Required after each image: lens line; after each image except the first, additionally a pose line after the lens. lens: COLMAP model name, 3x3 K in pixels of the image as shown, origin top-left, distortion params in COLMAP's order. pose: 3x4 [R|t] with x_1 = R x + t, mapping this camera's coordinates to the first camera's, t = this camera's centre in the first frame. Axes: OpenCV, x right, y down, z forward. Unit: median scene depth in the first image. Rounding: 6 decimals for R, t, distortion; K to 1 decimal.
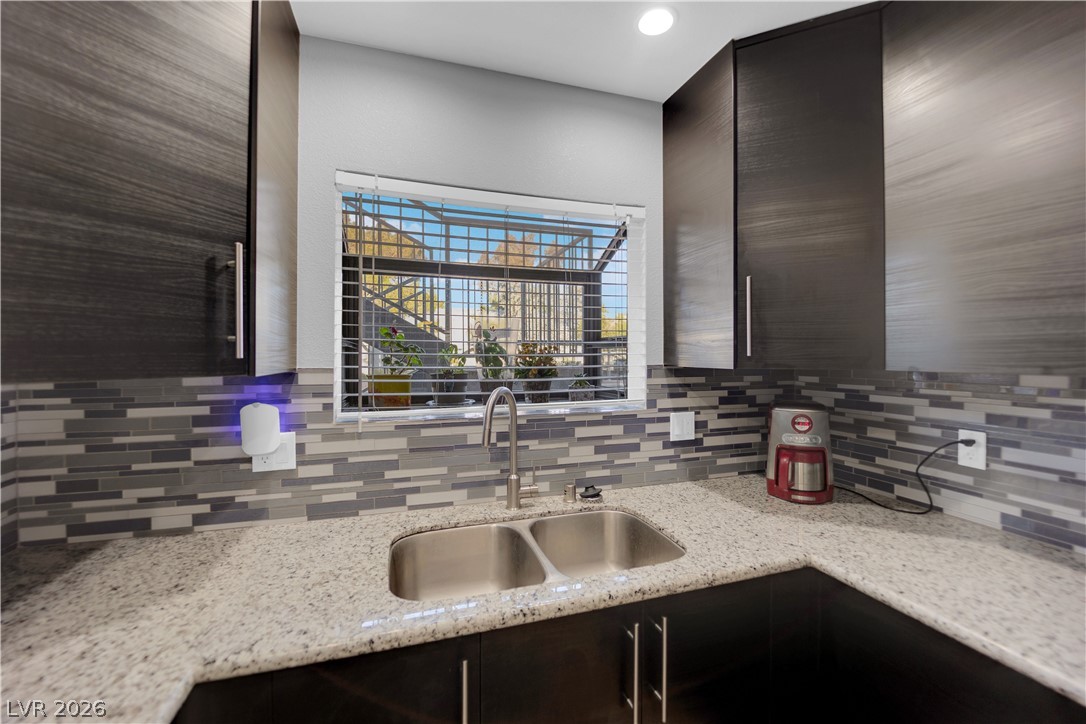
lens RADIAL K [[437.5, 0, 545.4], [0, 437.5, 355.1], [0, 0, 1]] dist [-0.011587, -0.003000]
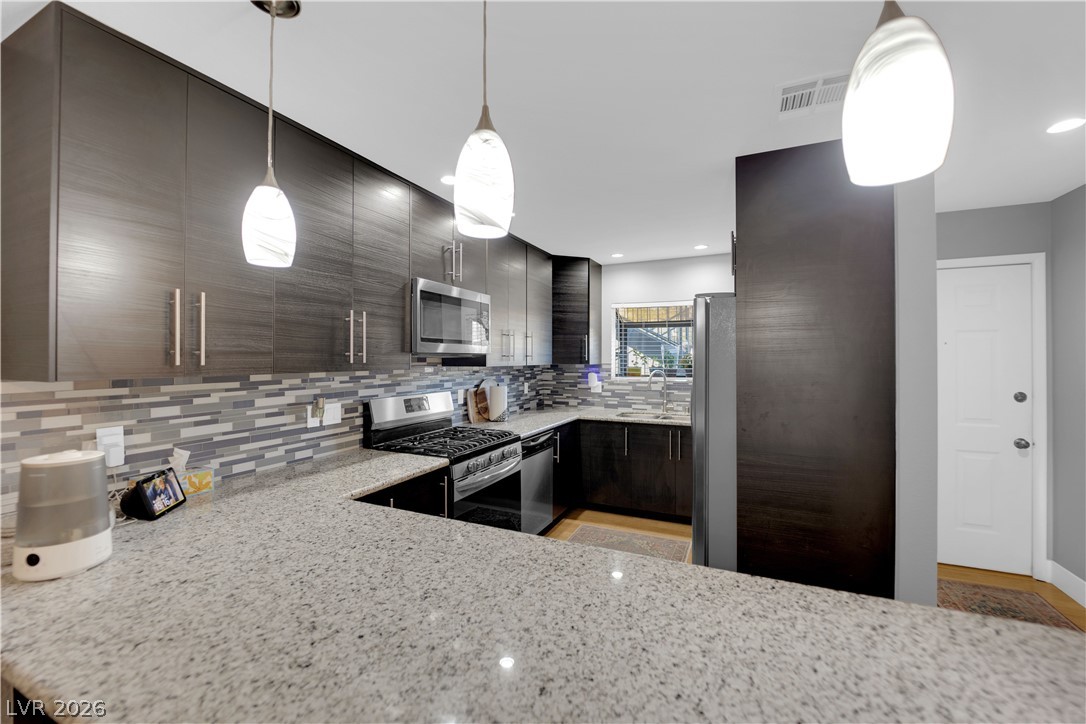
lens RADIAL K [[437.5, 0, 543.1], [0, 437.5, 355.4], [0, 0, 1]] dist [-0.011587, -0.003000]
pose [[0.731021, -0.004996, -0.682336, 1.485172], [-0.001256, 0.999962, -0.008668, -0.002171], [0.682354, 0.007194, 0.730987, -1.888025]]
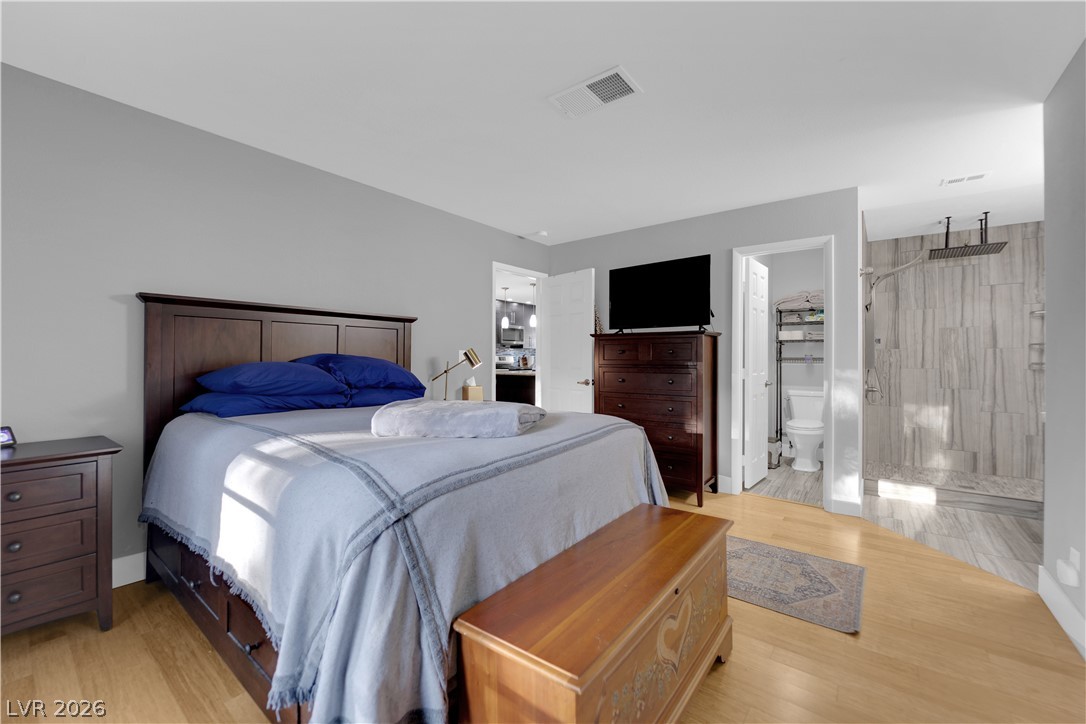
lens RADIAL K [[437.5, 0, 545.7], [0, 437.5, 351.5], [0, 0, 1]] dist [-0.011587, -0.003000]
pose [[0.564516, -0.004337, -0.825411, 6.259002], [-0.014280, 0.999785, -0.015019, 0.206600], [0.825299, 0.020266, 0.564333, -4.404316]]
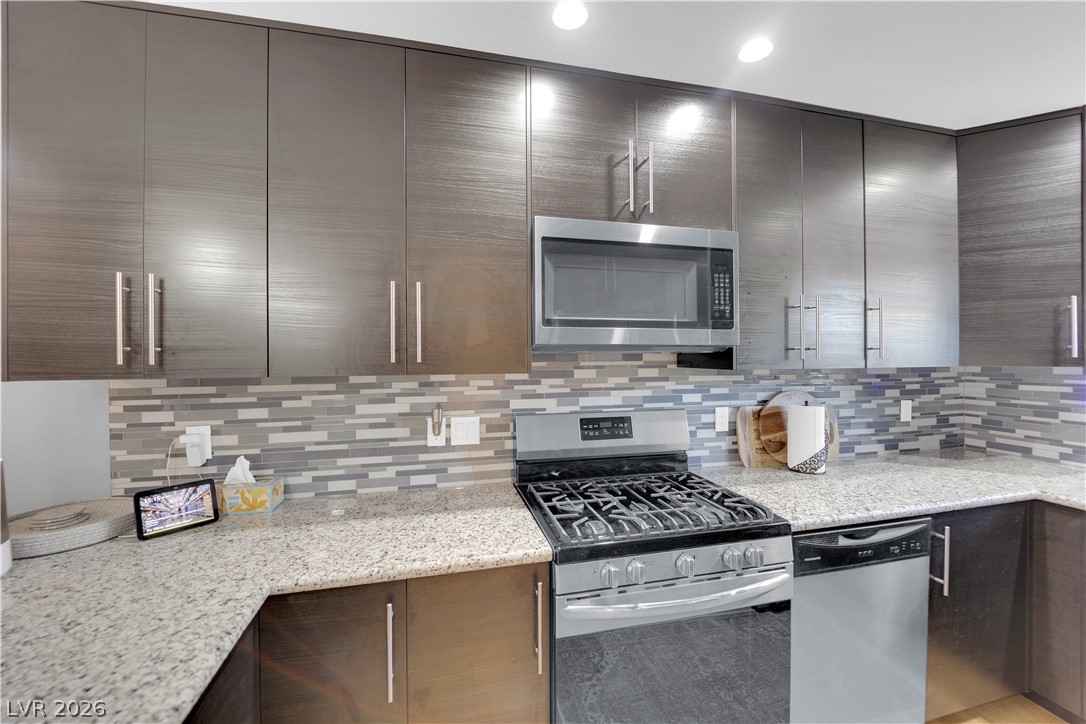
lens RADIAL K [[437.5, 0, 542.3], [0, 437.5, 355.0], [0, 0, 1]] dist [-0.011587, -0.003000]
pose [[-0.073536, -0.000665, -0.997292, 0.913249], [0.001704, 0.999998, -0.000793, -0.003727], [0.997291, -0.001758, -0.073535, -0.810108]]
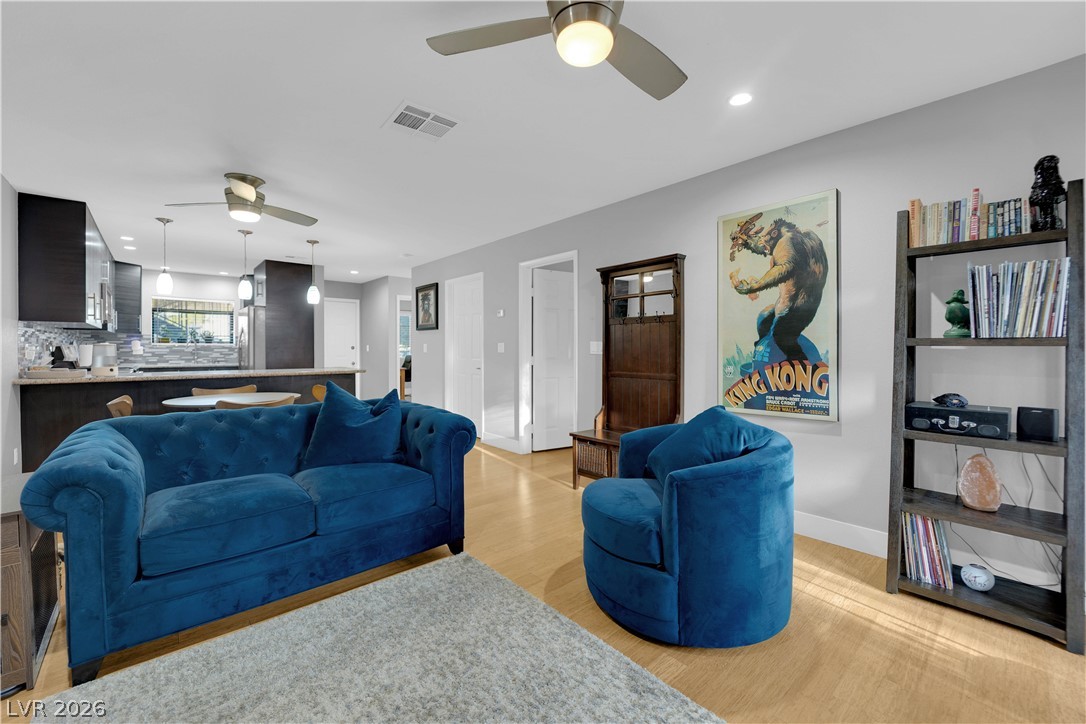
lens RADIAL K [[437.5, 0, 546.2], [0, 437.5, 356.7], [0, 0, 1]] dist [-0.011587, -0.003000]
pose [[0.915398, -0.004901, 0.402520, 1.785970], [0.000220, 0.999932, 0.011675, 0.240896], [-0.402549, -0.010598, 0.915337, -5.750878]]
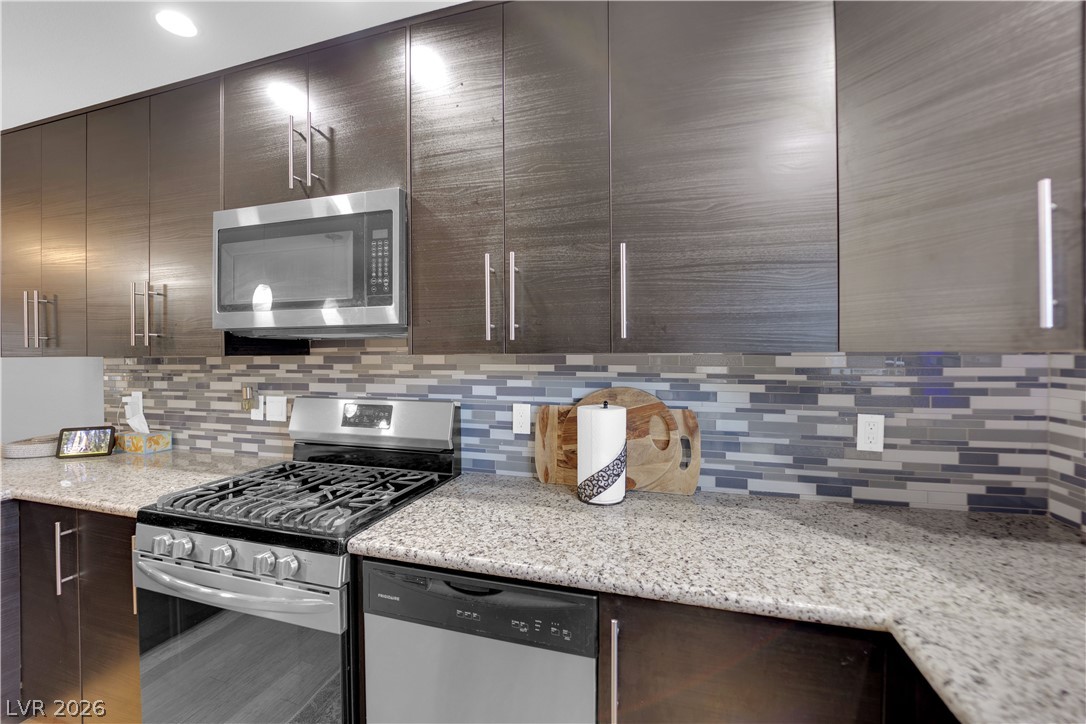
lens RADIAL K [[437.5, 0, 542.8], [0, 437.5, 354.5], [0, 0, 1]] dist [-0.011587, -0.003000]
pose [[-0.565109, 0.005718, -0.824996, 0.307966], [0.002693, 0.999983, 0.005086, 0.035017], [0.825012, 0.000652, -0.565115, 0.488103]]
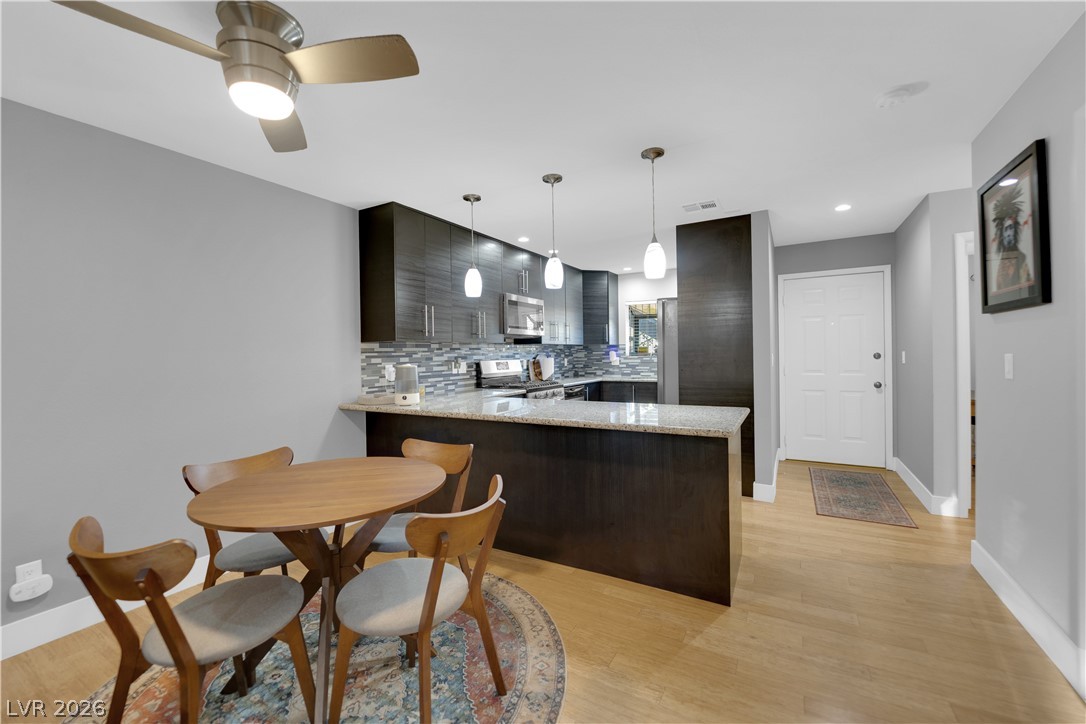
lens RADIAL K [[437.5, 0, 542.2], [0, 437.5, 353.9], [0, 0, 1]] dist [-0.011587, -0.003000]
pose [[0.668706, -0.010788, -0.743449, 2.549207], [0.014305, 0.999896, -0.001642, 0.137445], [0.743389, -0.009538, 0.668791, -2.978114]]
